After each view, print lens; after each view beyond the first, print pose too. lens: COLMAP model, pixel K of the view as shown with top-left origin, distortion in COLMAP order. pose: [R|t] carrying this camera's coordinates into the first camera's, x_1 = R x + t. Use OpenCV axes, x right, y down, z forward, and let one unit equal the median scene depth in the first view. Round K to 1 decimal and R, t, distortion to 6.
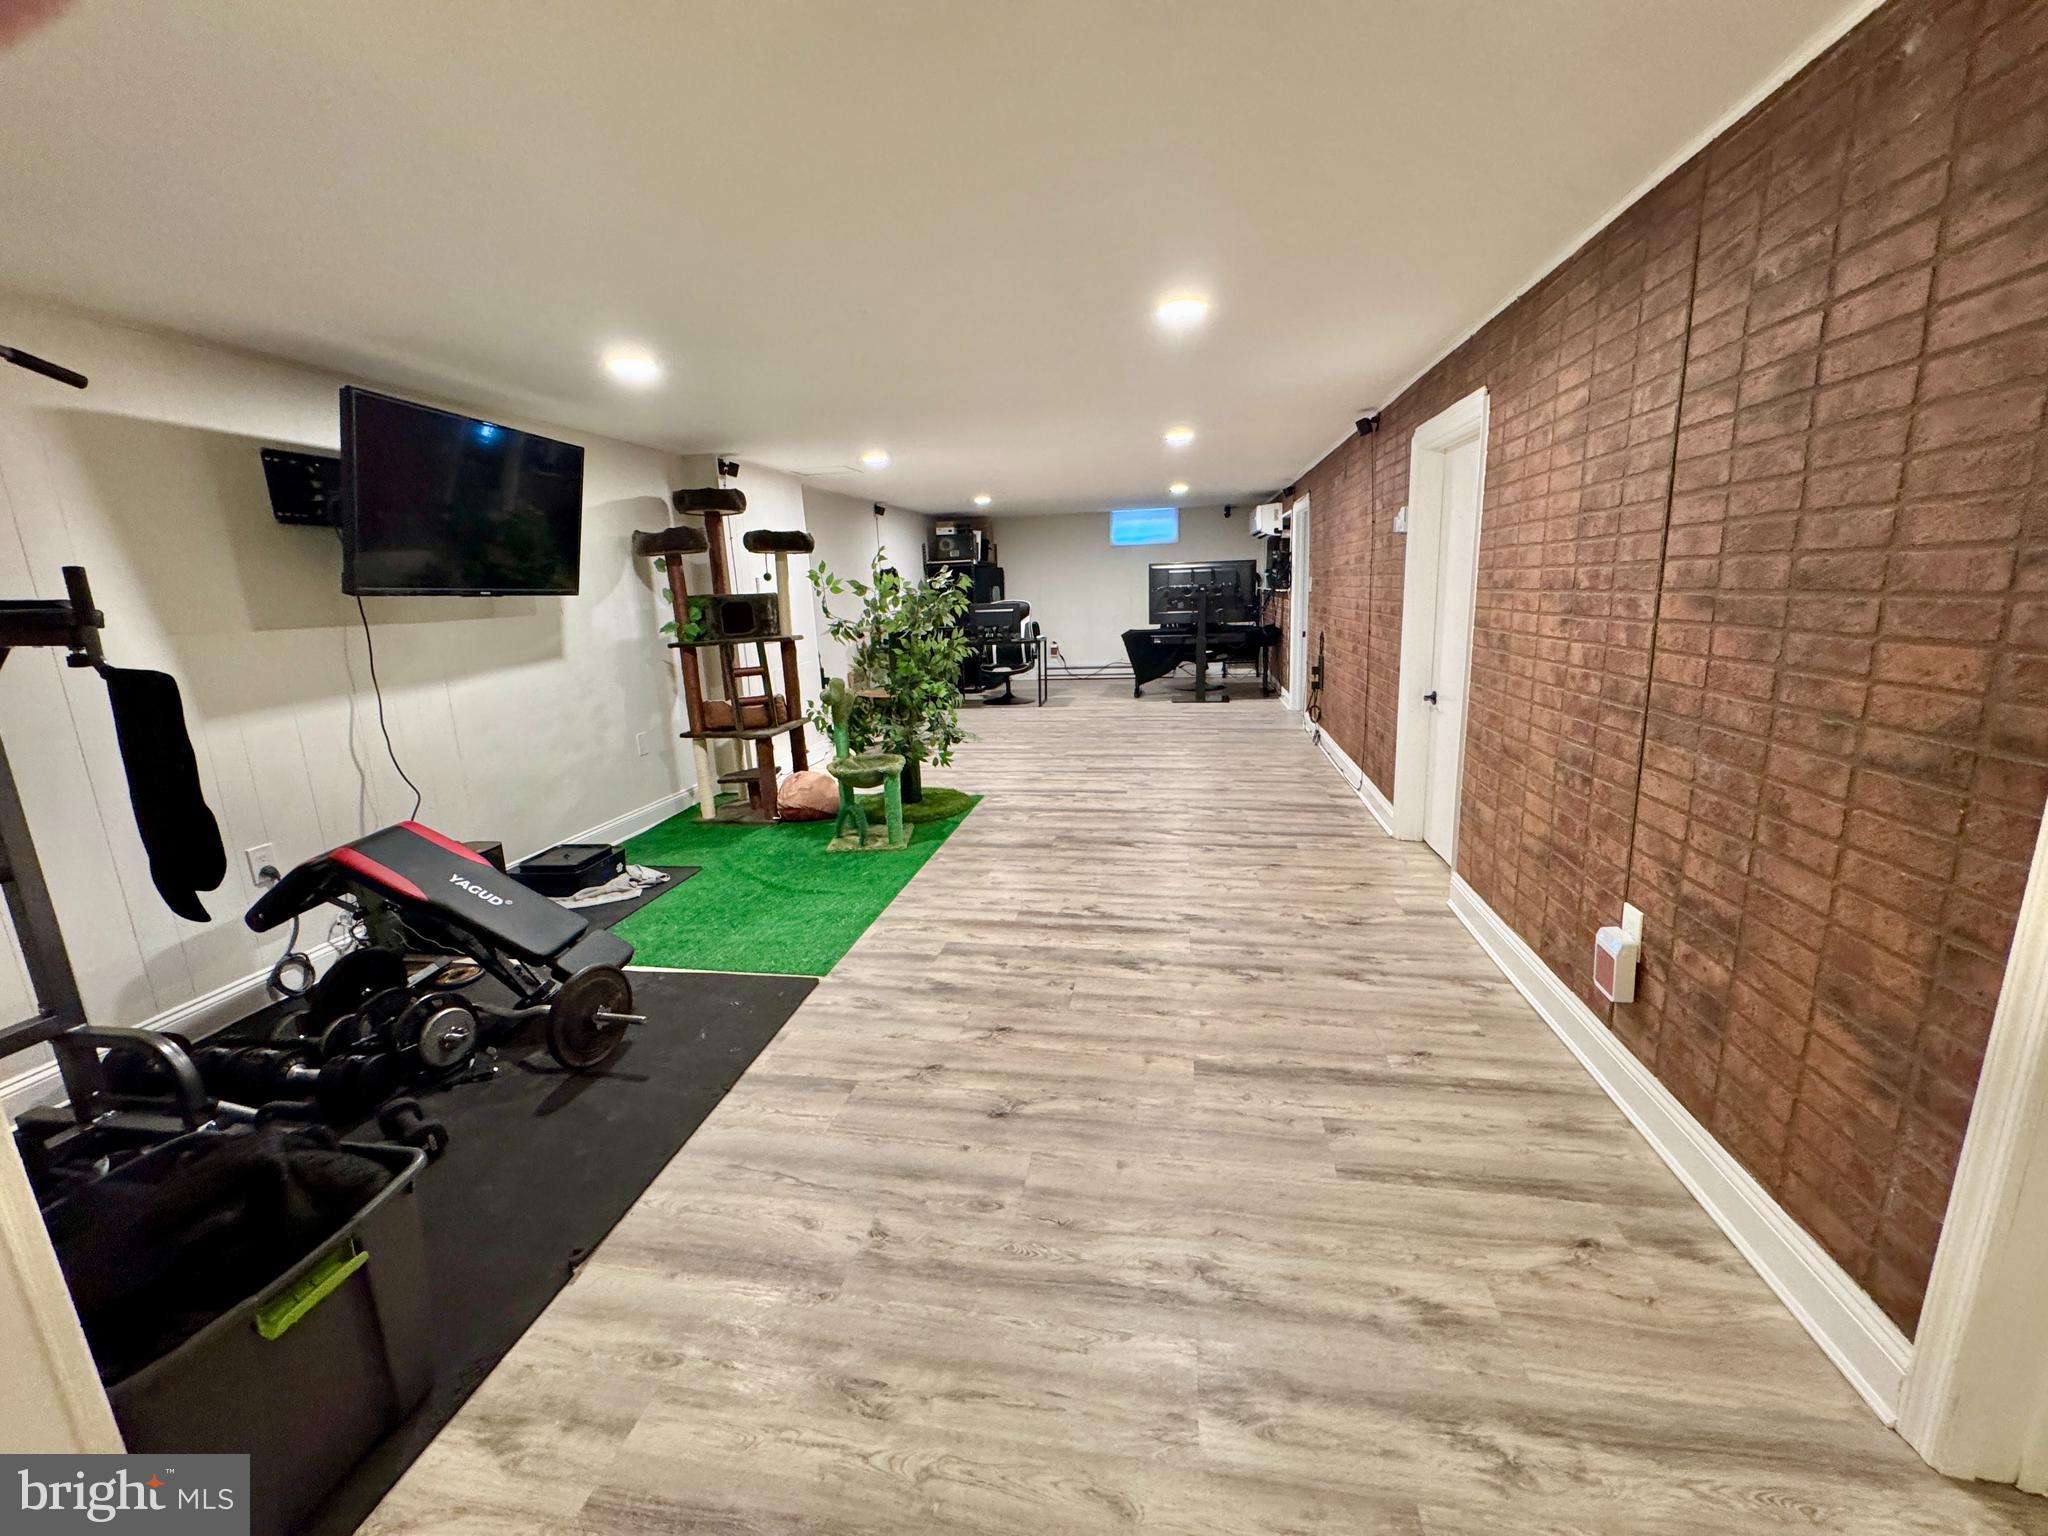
lens RADIAL K [[822.4, 0, 1018.1], [0, 822.4, 766.3], [0, 0, 1]] dist [-0.003478, 0.000178]
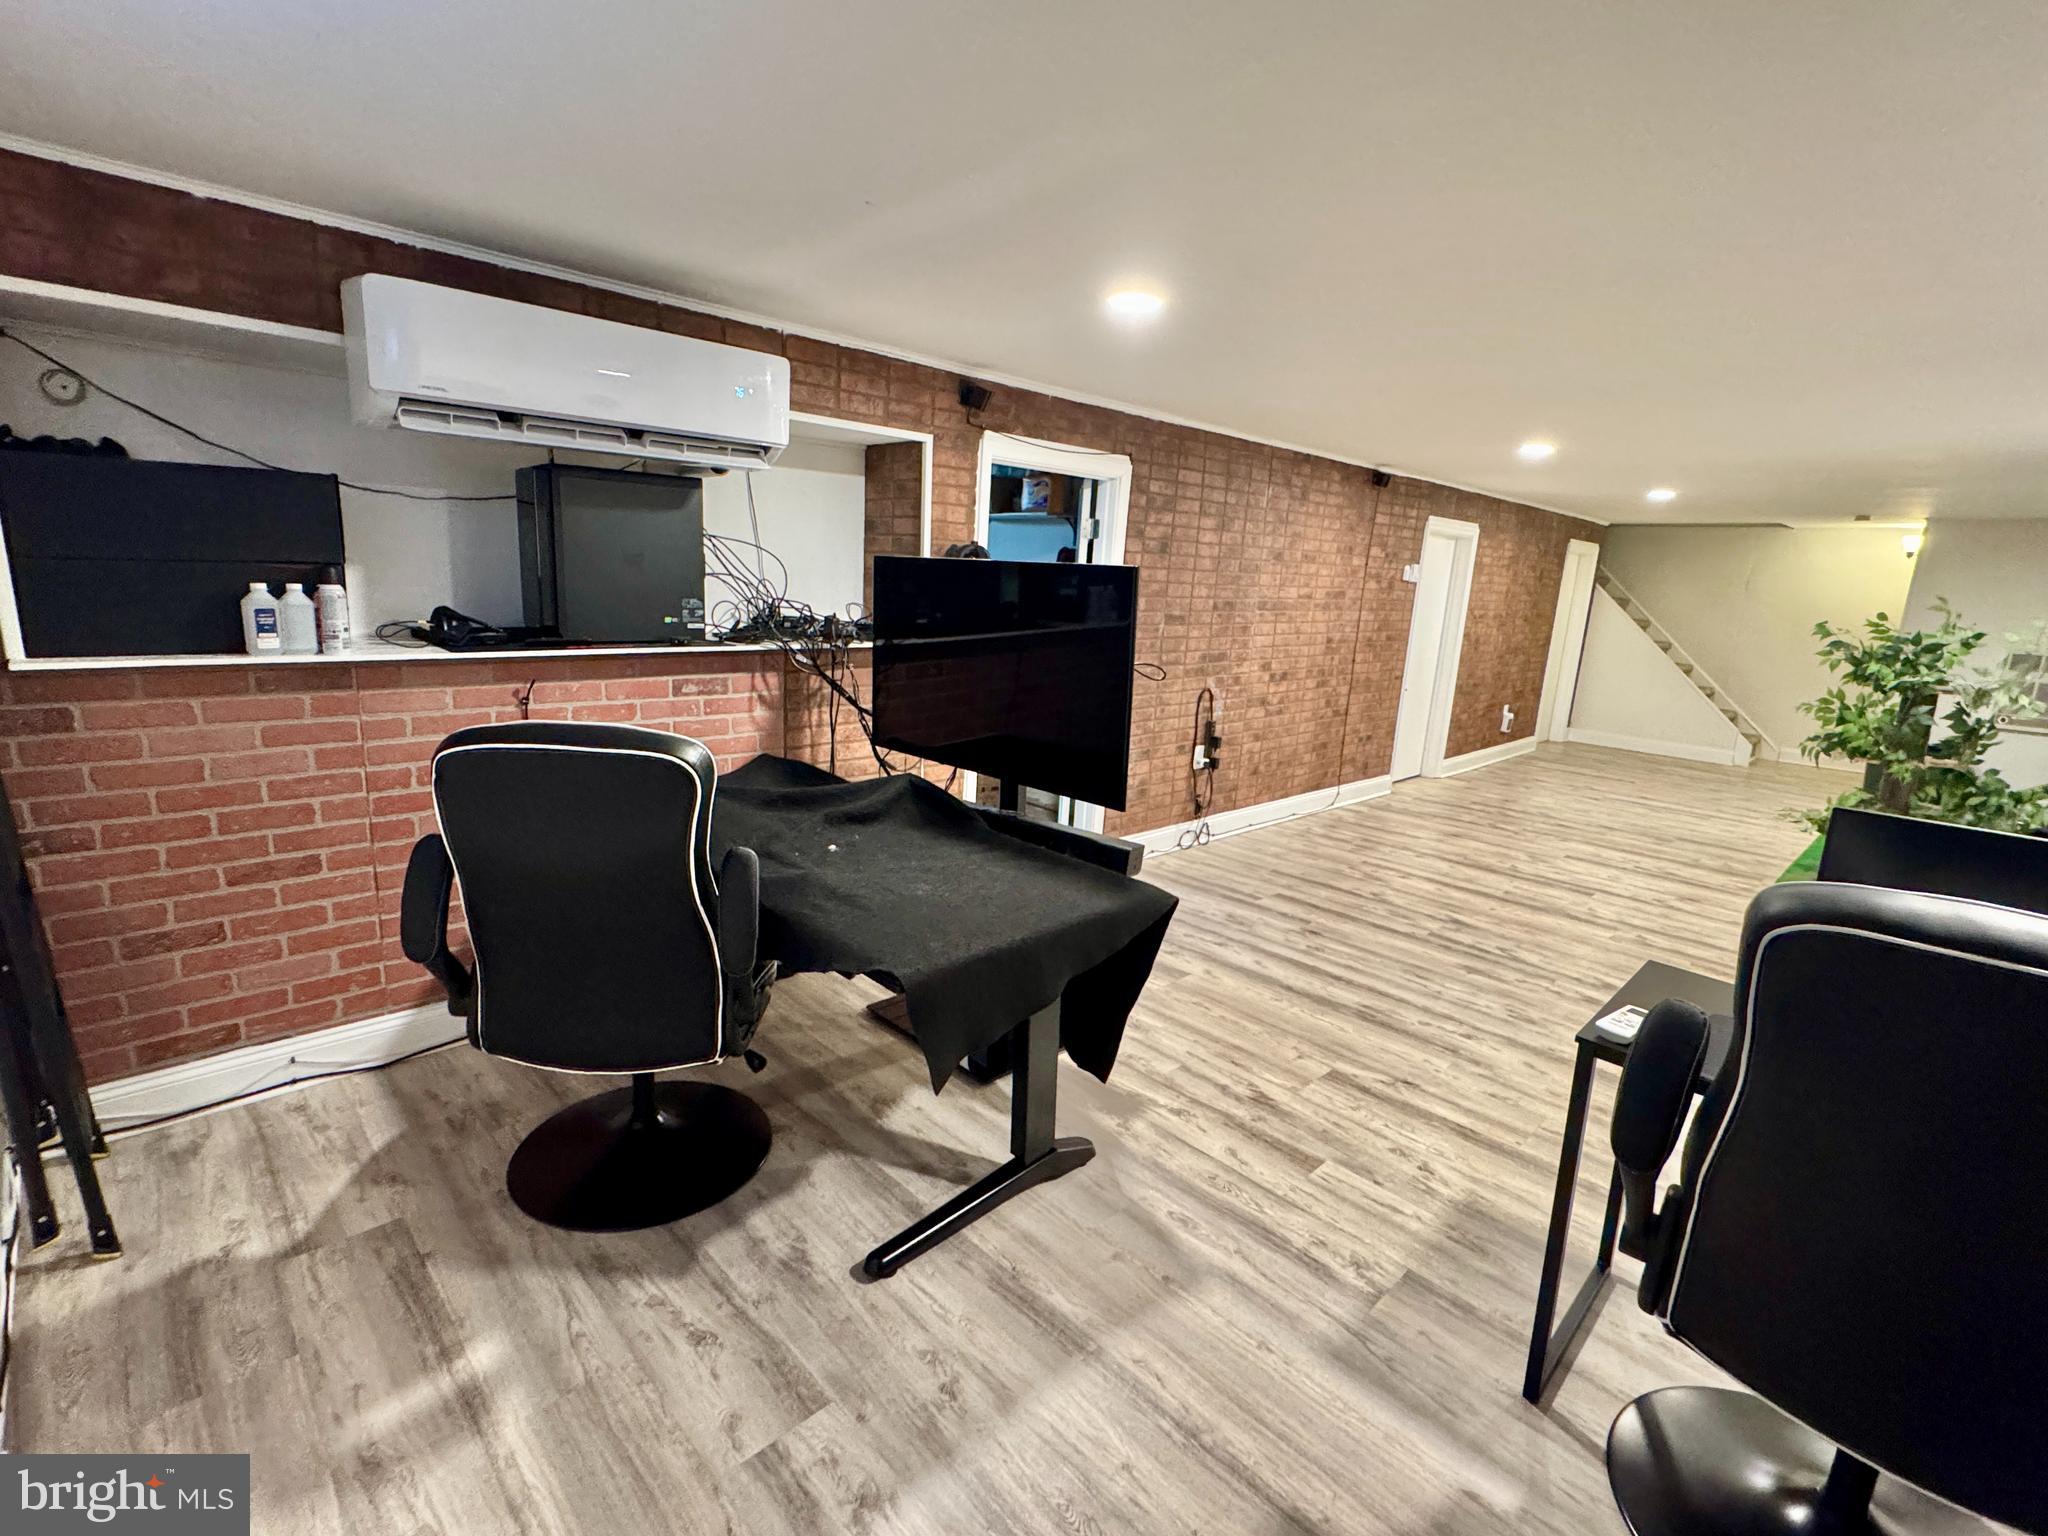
lens RADIAL K [[933.6, 0, 1029.2], [0, 933.6, 764.6], [0, 0, 1]] dist [-0.003430, -0.000096]
pose [[-0.816177, -0.120958, 0.565000, 0.089797], [0.107265, 0.929126, 0.353863, -0.935743], [-0.567758, 0.349420, -0.745357, 3.972627]]
